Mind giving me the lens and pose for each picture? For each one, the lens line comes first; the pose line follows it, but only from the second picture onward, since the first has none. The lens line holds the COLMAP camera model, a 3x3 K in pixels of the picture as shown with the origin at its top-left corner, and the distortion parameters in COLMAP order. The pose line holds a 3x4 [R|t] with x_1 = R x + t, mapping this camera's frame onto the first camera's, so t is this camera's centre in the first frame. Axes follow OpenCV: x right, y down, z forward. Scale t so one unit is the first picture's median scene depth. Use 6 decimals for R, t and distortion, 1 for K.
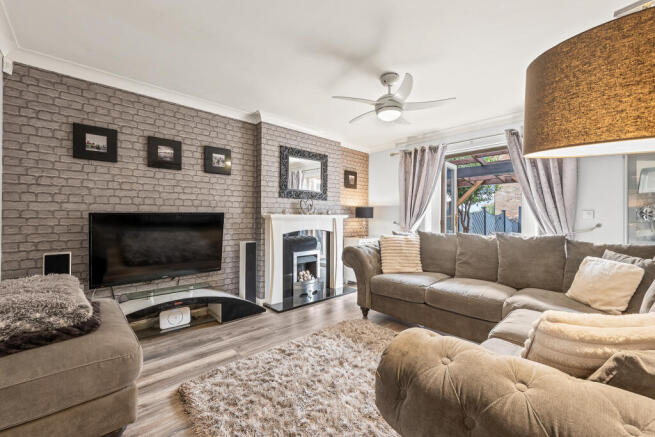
lens RADIAL K [[257.0, 0, 327.5], [0, 257.0, 218.5], [0, 0, 1]] dist [0.001220, -0.000176]
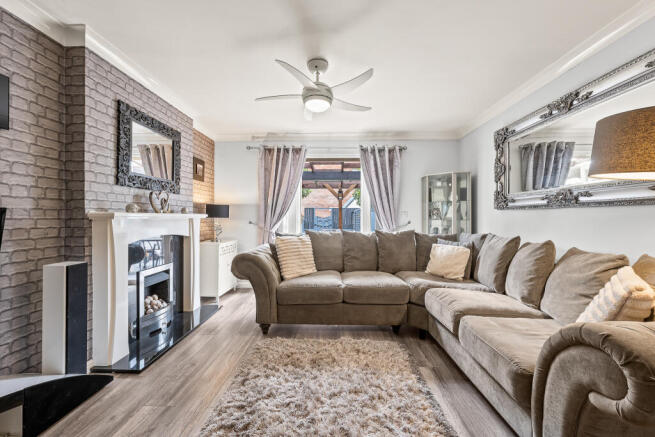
lens RADIAL K [[257.0, 0, 327.5], [0, 257.0, 218.5], [0, 0, 1]] dist [0.001220, -0.000176]
pose [[0.717350, -0.005135, 0.696694, -0.254770], [0.003191, 0.999987, 0.004085, -0.002643], [-0.696706, -0.000708, 0.717357, 0.214952]]
